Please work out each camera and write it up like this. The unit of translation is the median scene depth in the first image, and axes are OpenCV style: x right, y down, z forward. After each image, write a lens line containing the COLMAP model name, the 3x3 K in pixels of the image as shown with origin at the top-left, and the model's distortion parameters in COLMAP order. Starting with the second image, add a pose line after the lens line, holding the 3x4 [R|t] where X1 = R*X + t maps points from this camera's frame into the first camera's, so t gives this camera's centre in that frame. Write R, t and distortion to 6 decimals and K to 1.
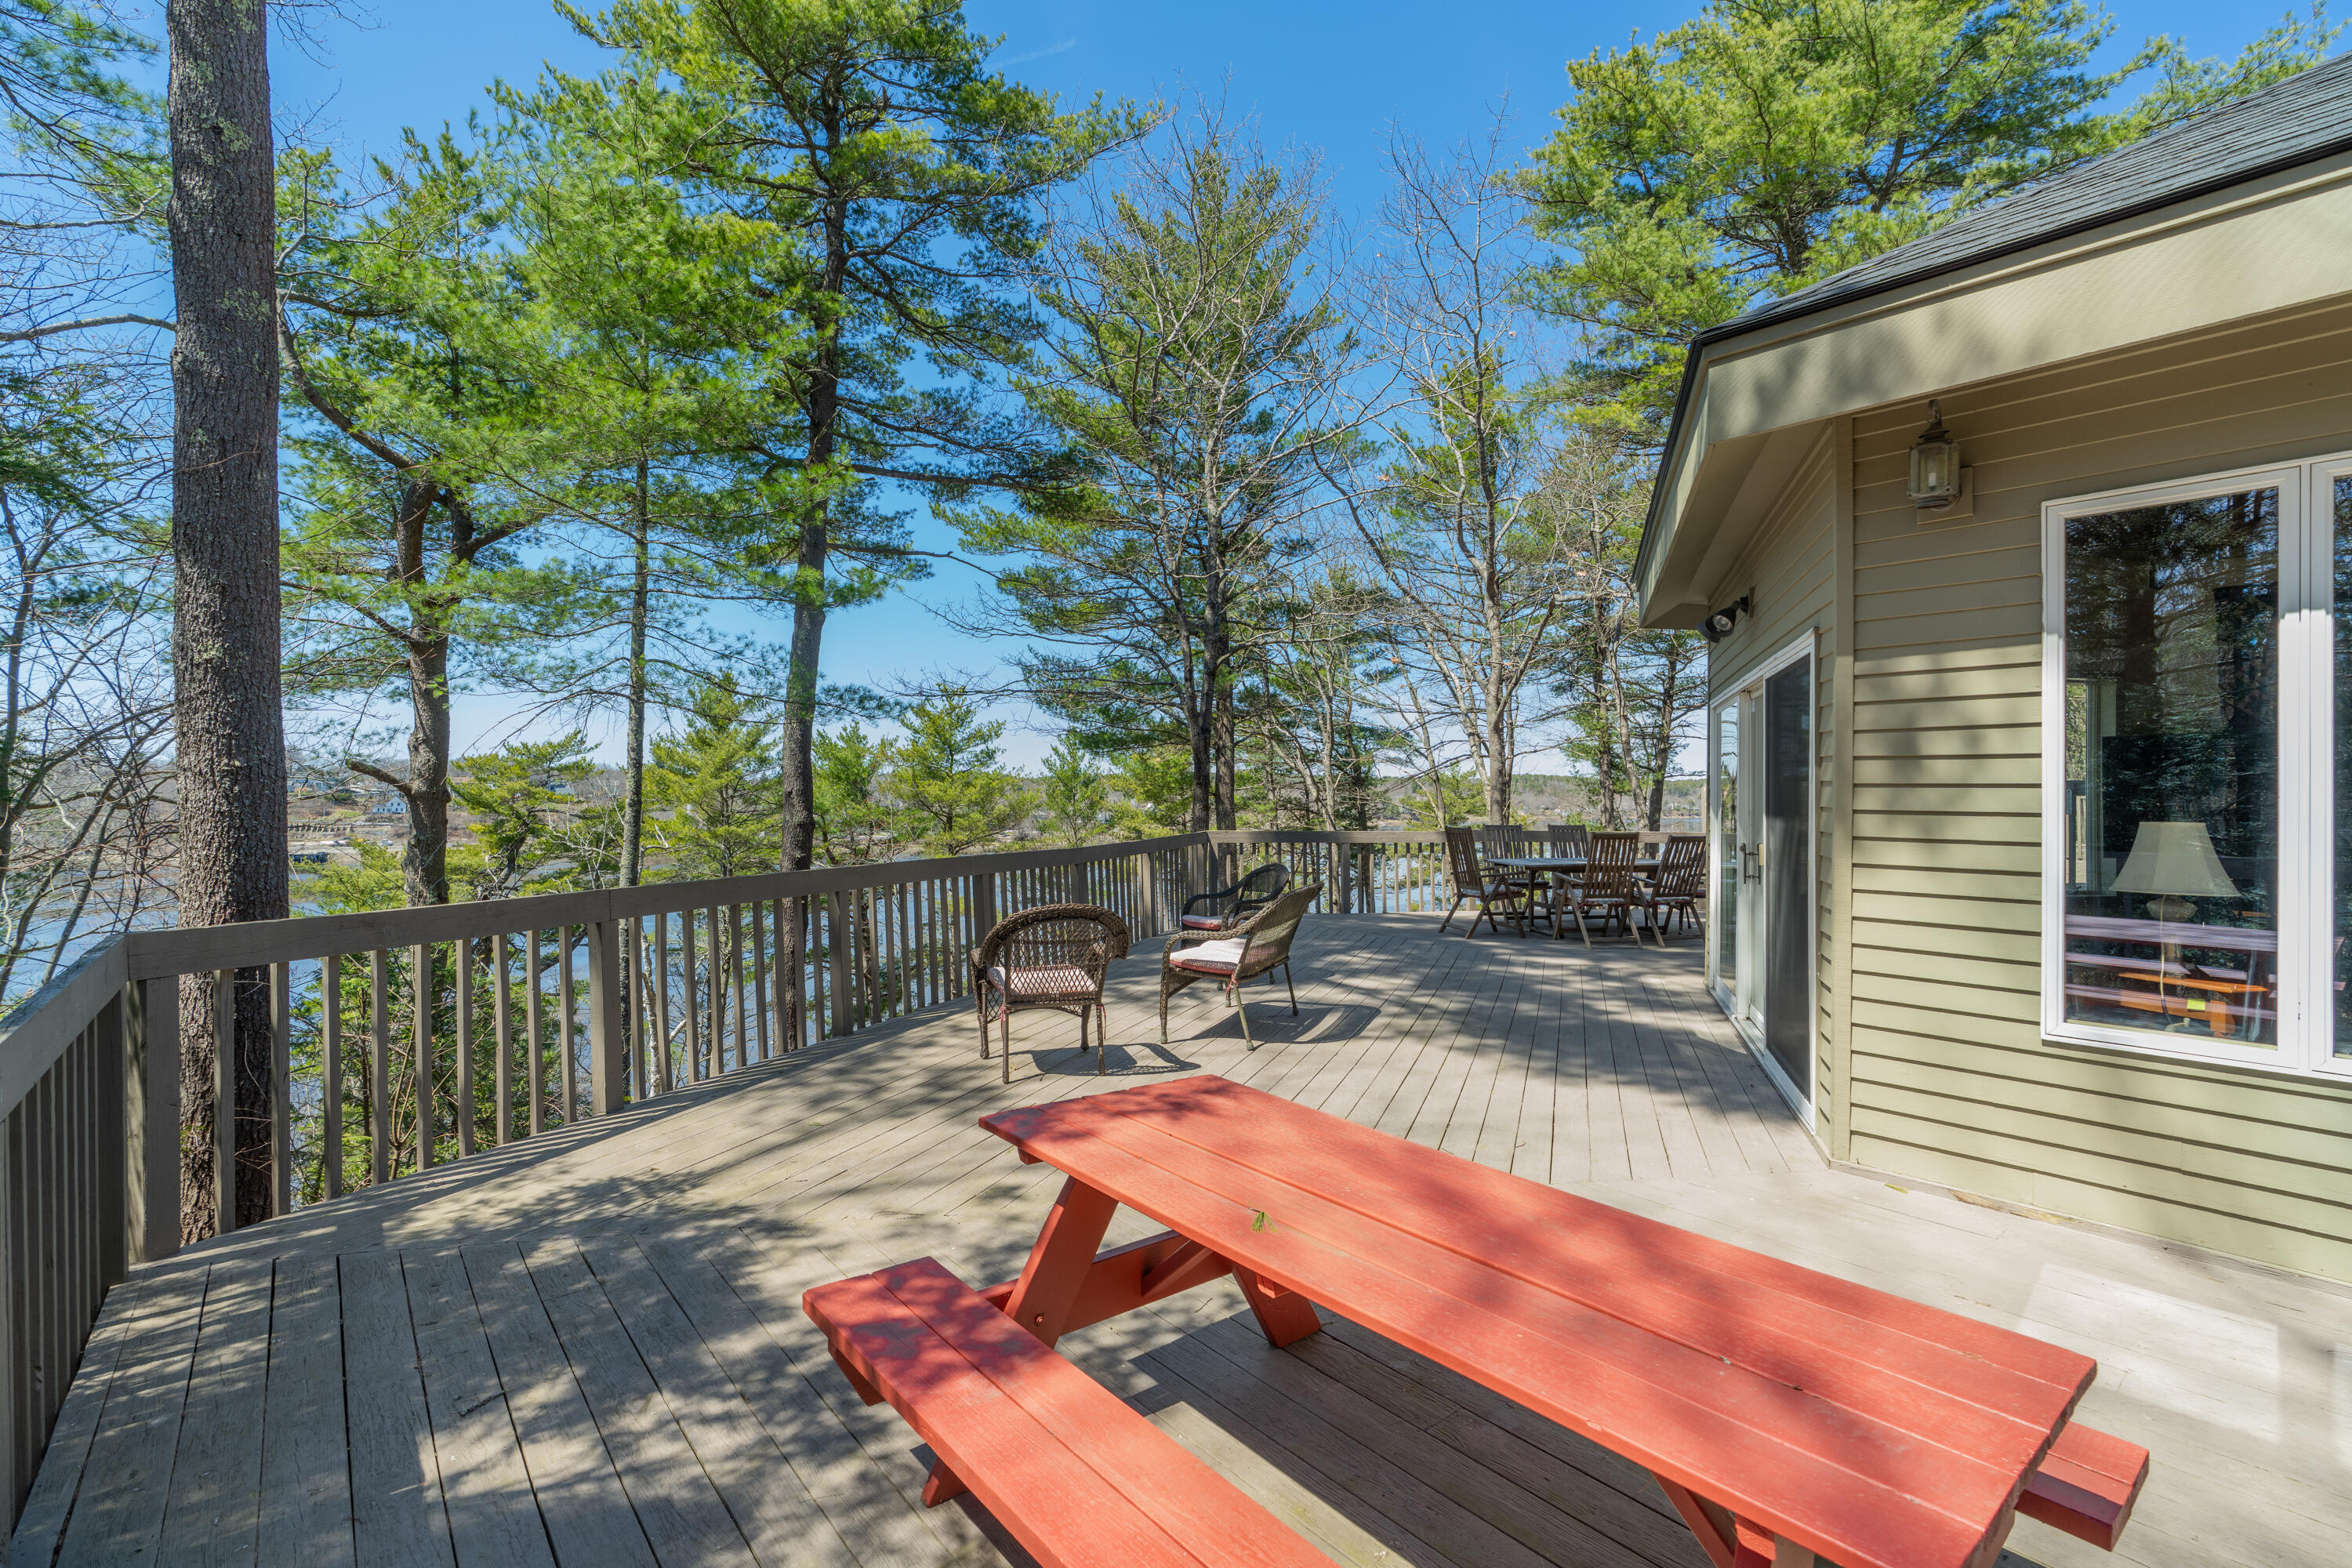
lens RADIAL K [[1093.5, 0, 1176.0], [0, 1093.5, 784.0], [0, 0, 1]] dist [-0.020622, 0.000206]
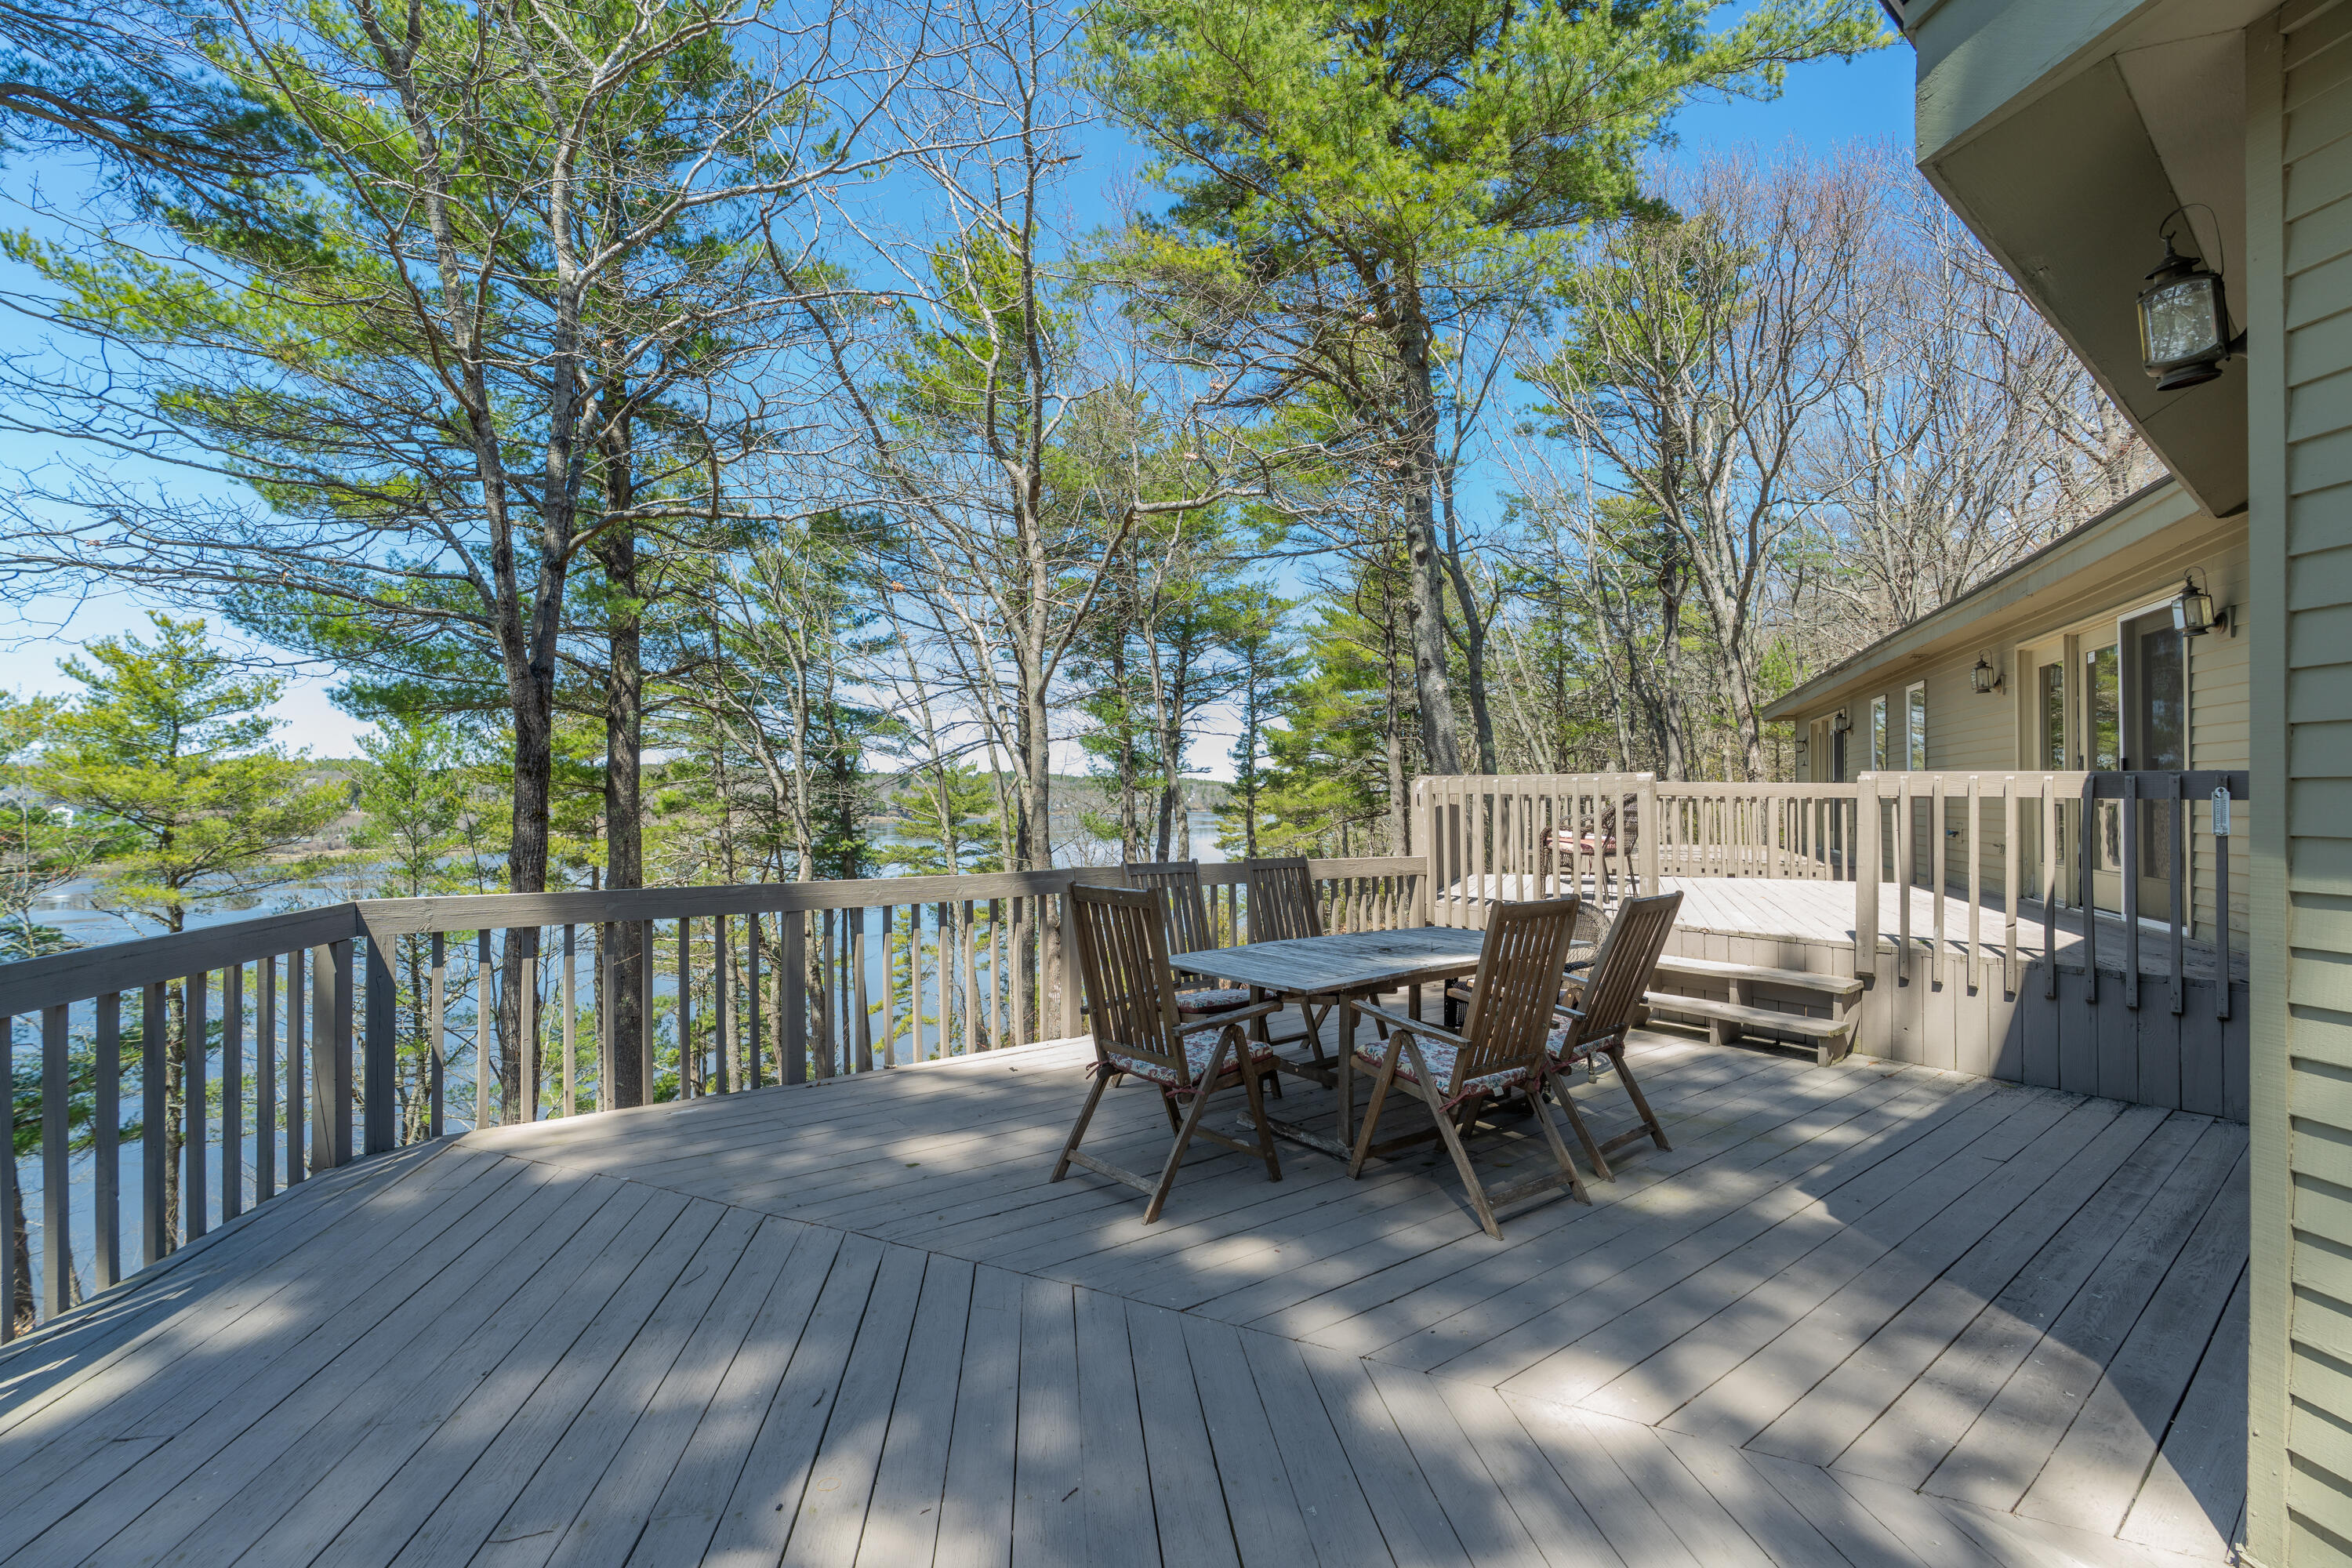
lens RADIAL K [[1072.1, 0, 1165.4], [0, 1072.1, 772.8], [0, 0, 1]] dist [0.000994, 0.001097]
pose [[0.897359, 0.010362, 0.441179, 0.033845], [-0.007274, 0.999936, -0.008692, 0.001345], [-0.441241, 0.004591, 0.897377, 0.192778]]
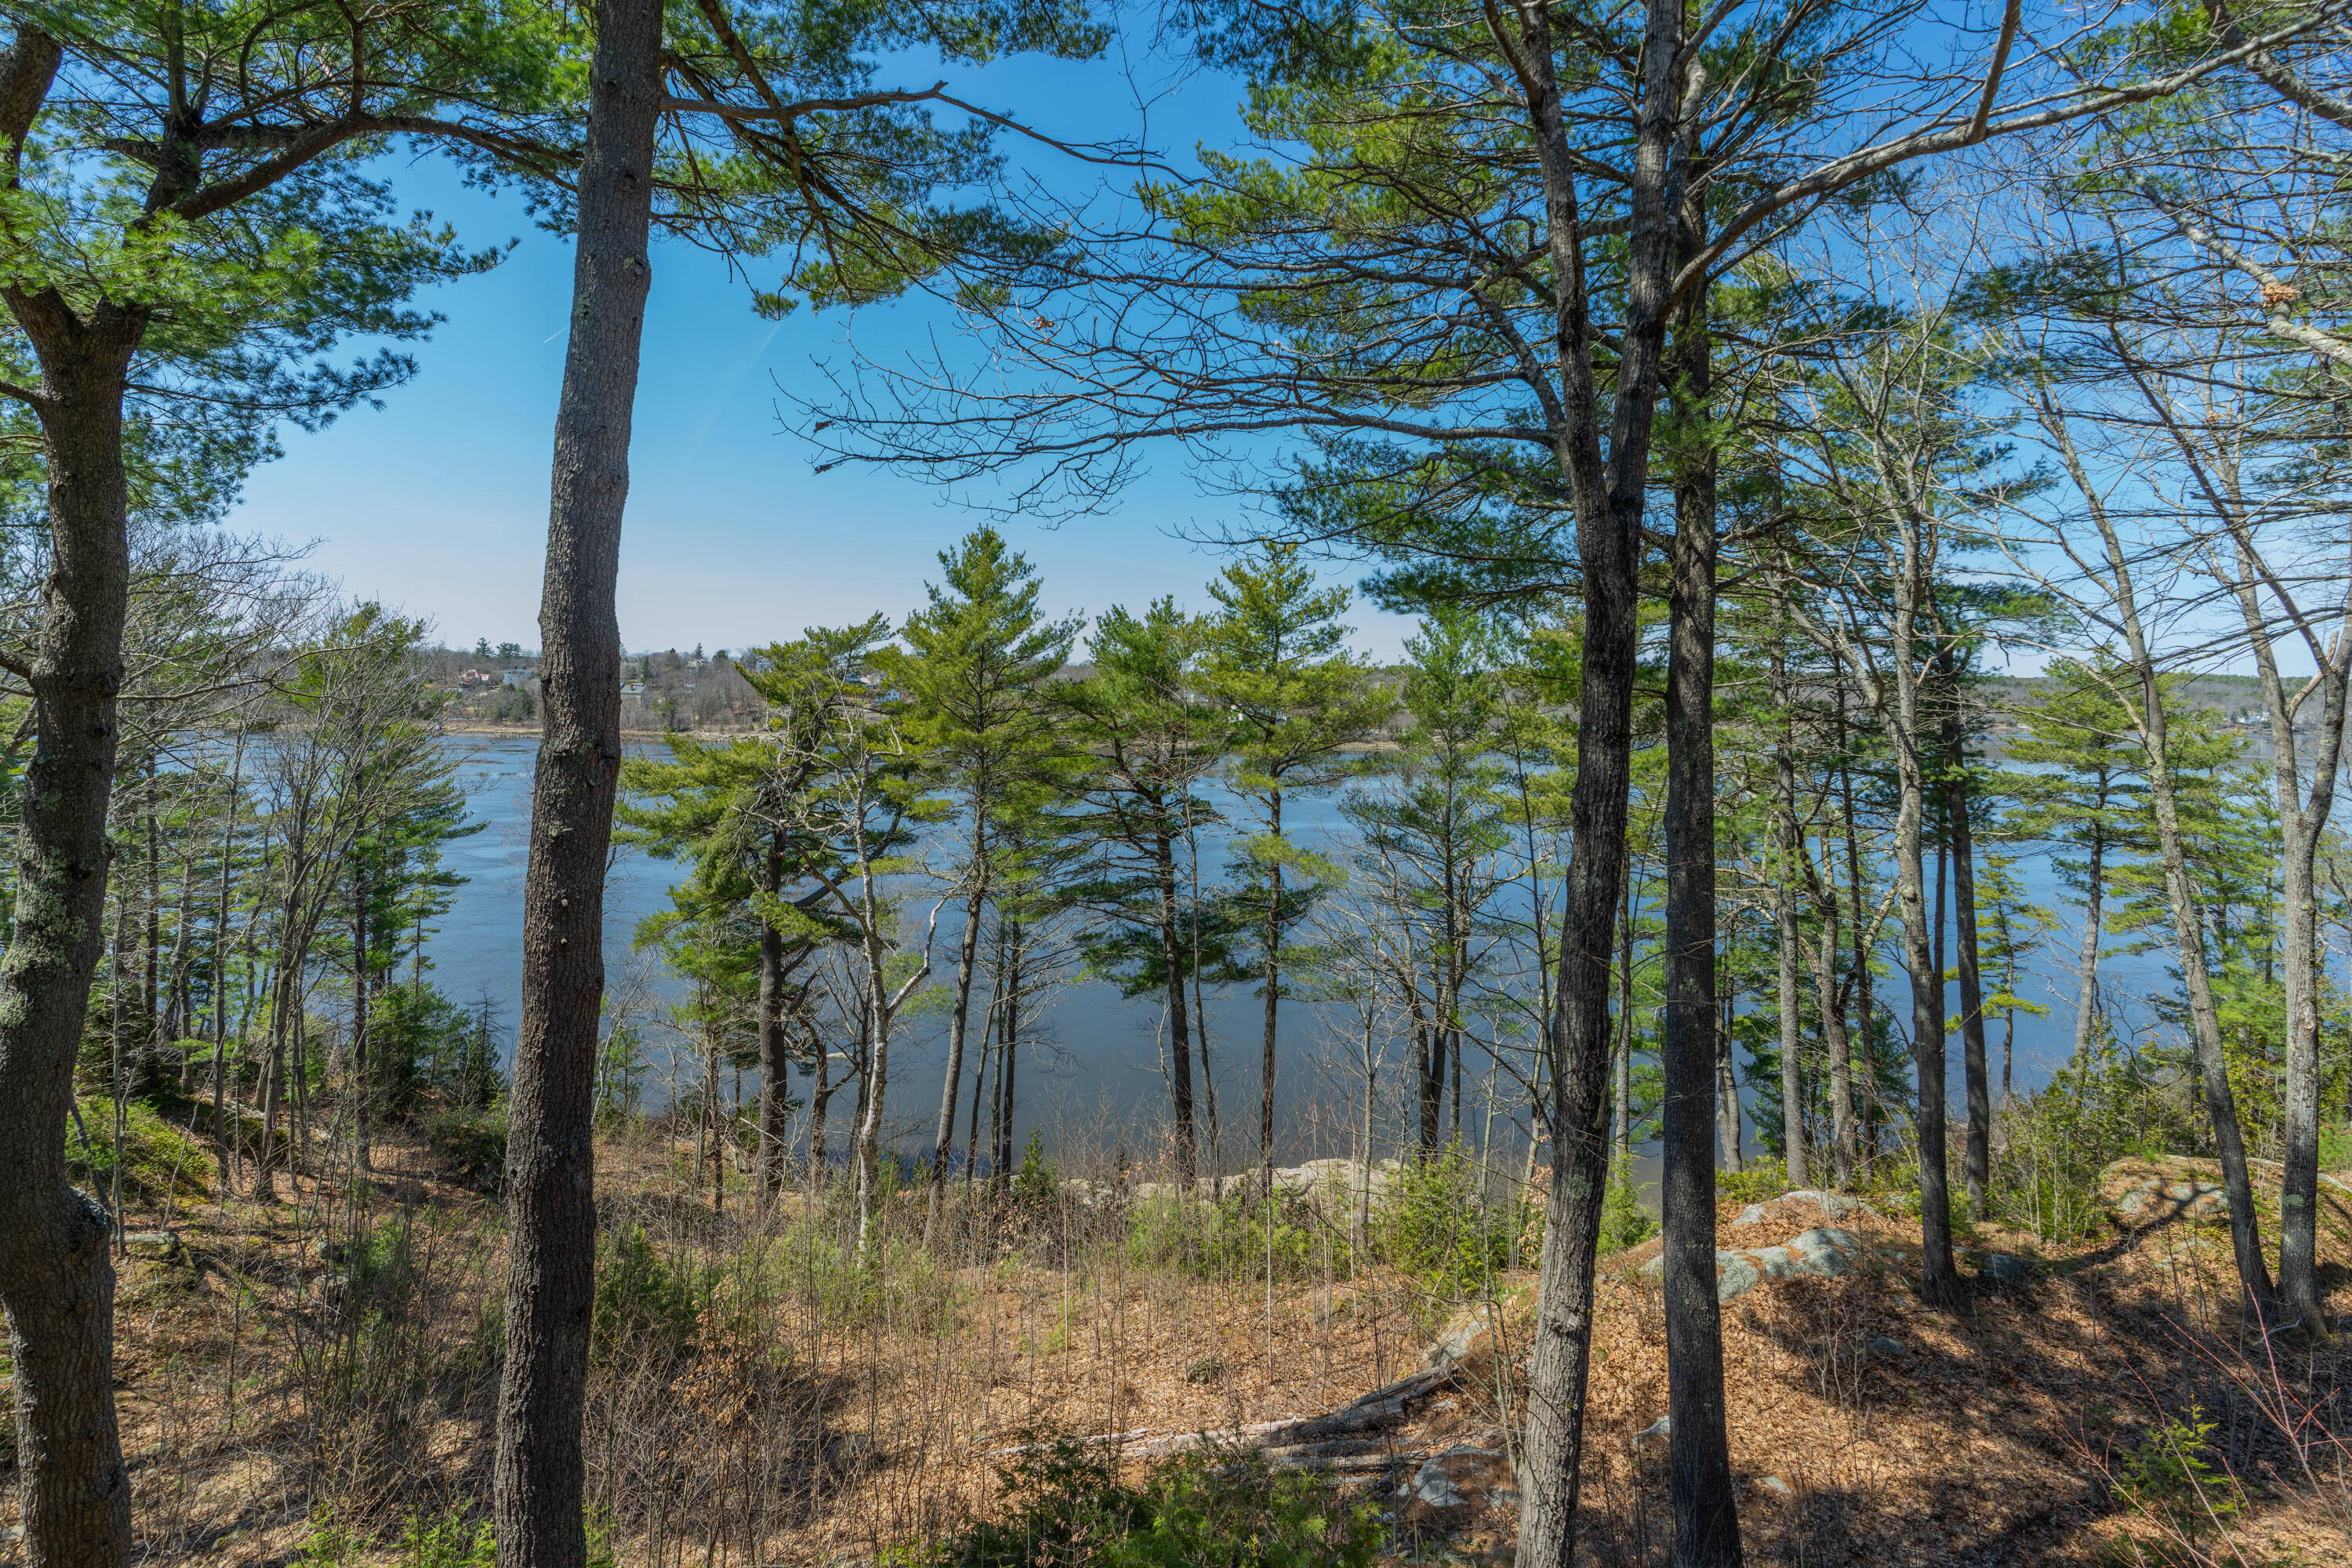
lens RADIAL K [[1072.1, 0, 1165.4], [0, 1072.1, 772.8], [0, 0, 1]] dist [0.000994, 0.001097]
pose [[0.915048, 0.040802, -0.401276, 0.016391], [-0.005908, 0.996119, 0.087814, 0.001839], [0.403302, -0.077984, 0.911738, 0.313093]]
